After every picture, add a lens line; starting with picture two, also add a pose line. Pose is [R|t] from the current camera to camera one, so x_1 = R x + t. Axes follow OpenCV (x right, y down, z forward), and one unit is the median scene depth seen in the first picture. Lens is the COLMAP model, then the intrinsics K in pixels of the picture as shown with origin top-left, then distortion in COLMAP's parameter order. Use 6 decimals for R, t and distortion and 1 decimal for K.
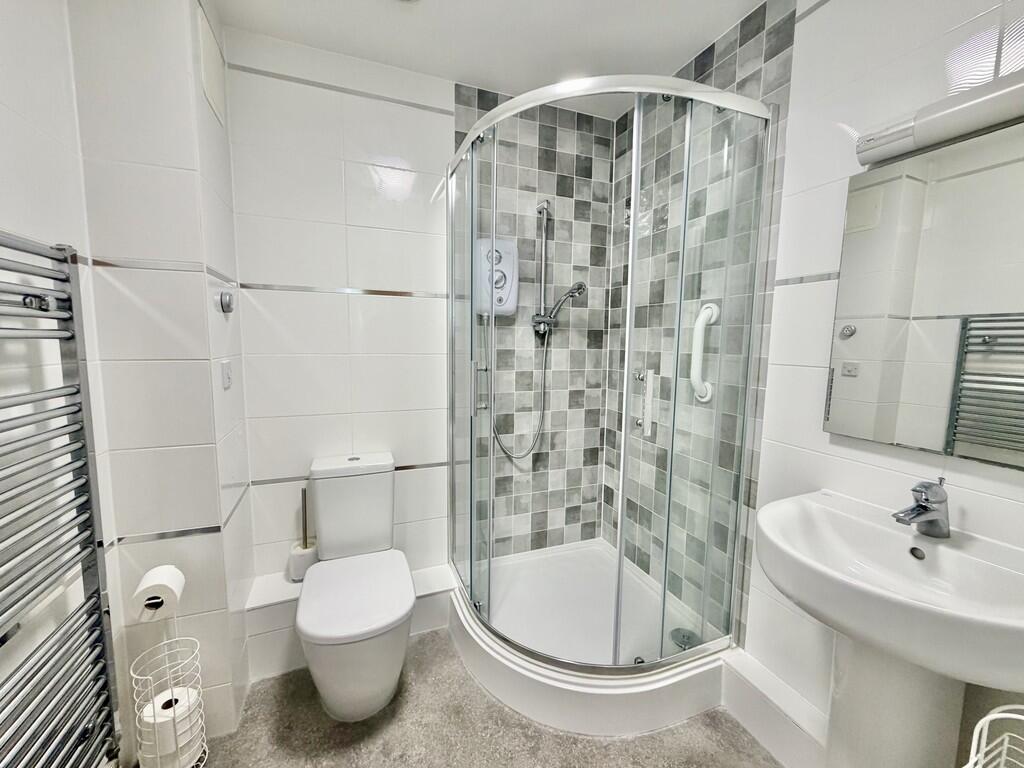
lens RADIAL K [[412.0, 0, 512.3], [0, 412.0, 384.2], [0, 0, 1]] dist [-0.000997, -0.000170]
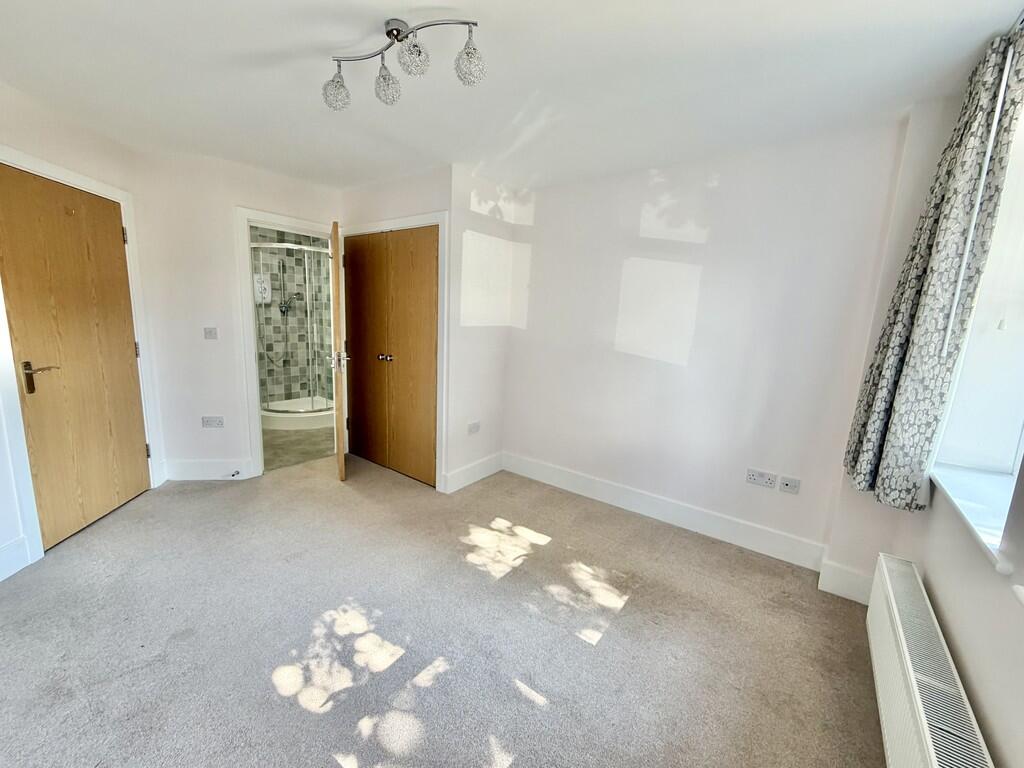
lens RADIAL K [[412.0, 0, 510.7], [0, 412.0, 388.2], [0, 0, 1]] dist [-0.000997, -0.000170]
pose [[0.852830, -0.063360, 0.518331, -0.077900], [0.021531, 0.996034, 0.086328, 0.156233], [-0.521745, -0.062463, 0.850812, -1.856441]]
